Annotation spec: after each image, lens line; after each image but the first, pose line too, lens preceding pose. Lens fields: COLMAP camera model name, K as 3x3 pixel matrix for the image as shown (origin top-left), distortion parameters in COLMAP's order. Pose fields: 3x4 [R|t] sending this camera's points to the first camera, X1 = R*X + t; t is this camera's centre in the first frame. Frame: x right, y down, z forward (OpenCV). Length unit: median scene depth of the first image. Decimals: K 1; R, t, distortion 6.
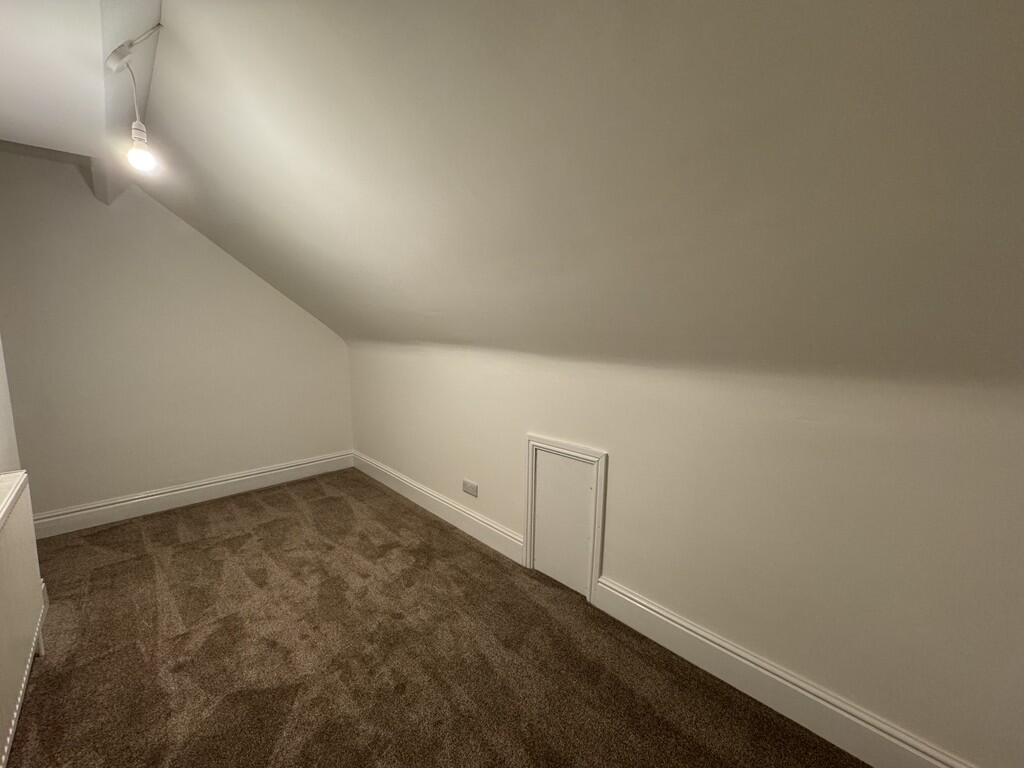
lens RADIAL K [[407.9, 0, 514.0], [0, 407.9, 382.1], [0, 0, 1]] dist [-0.003479, 0.000517]
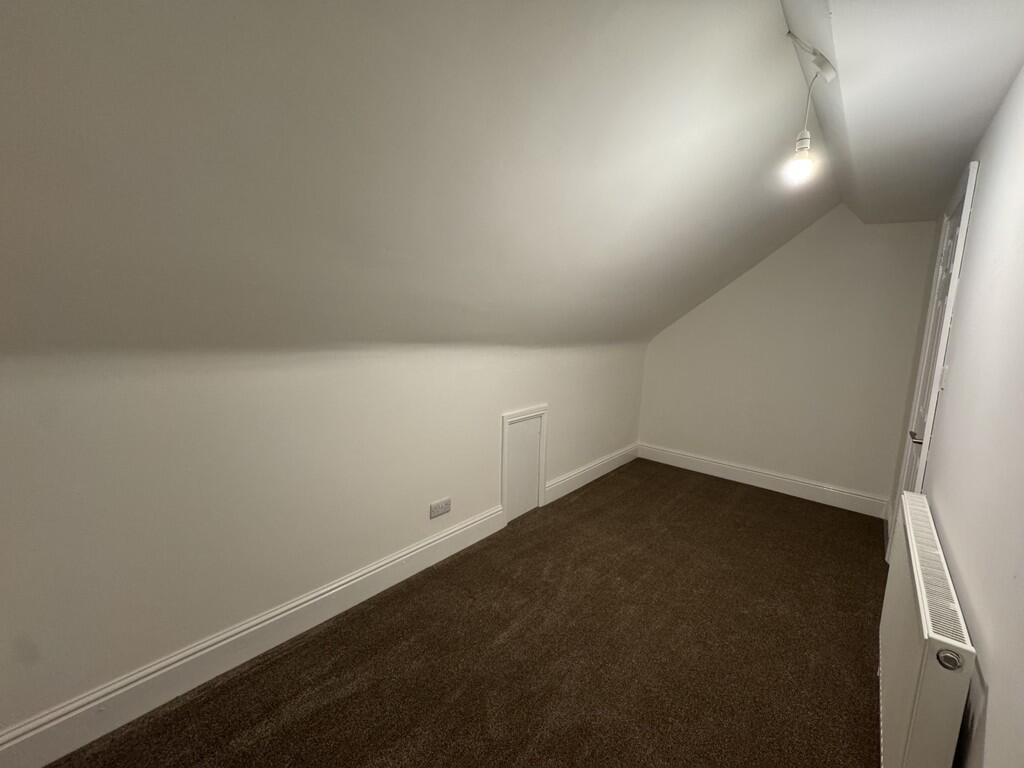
lens RADIAL K [[407.9, 0, 516.5], [0, 407.9, 381.7], [0, 0, 1]] dist [-0.003479, 0.000517]
pose [[-0.074374, -0.169150, 0.982780, -0.981626], [0.083564, 0.980986, 0.175165, -0.149328], [-0.993723, 0.095153, -0.058825, 0.921158]]
